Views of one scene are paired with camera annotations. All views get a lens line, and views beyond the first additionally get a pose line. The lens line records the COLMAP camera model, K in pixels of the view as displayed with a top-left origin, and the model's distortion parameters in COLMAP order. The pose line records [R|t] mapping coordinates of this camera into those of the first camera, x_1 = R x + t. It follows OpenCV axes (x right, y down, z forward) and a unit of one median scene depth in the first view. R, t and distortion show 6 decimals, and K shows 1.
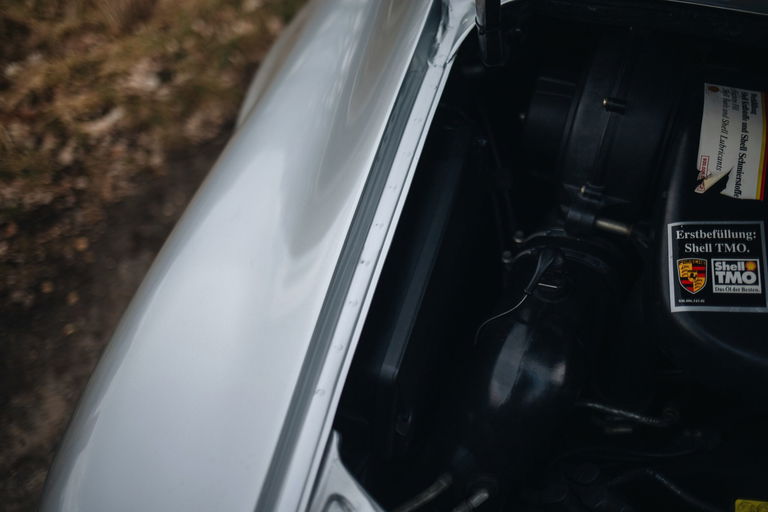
lens RADIAL K [[724.9, 0, 384.0], [0, 724.9, 256.0], [0, 0, 1]] dist [-0.016207, 0.016369]
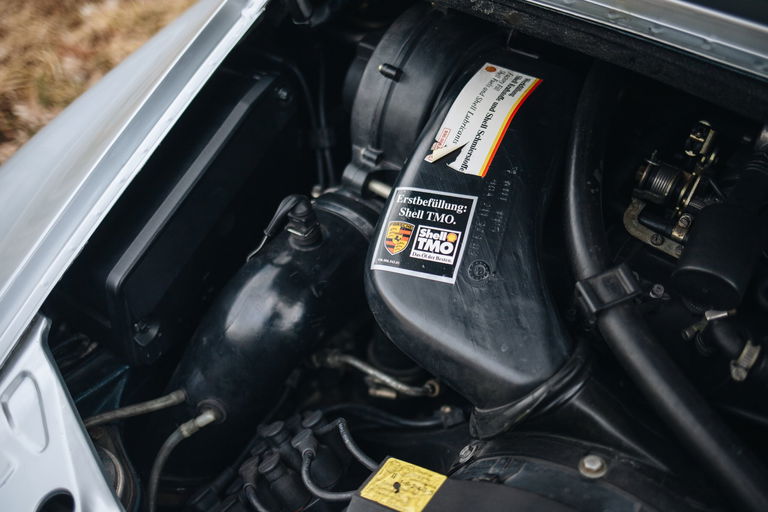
lens RADIAL K [[724.9, 0, 384.0], [0, 724.9, 256.0], [0, 0, 1]] dist [-0.016207, 0.016369]
pose [[0.974671, 0.169090, -0.146369, 0.549940], [-0.167988, 0.985587, 0.019952, 0.034165], [0.147633, 0.005142, 0.989029, -0.023131]]
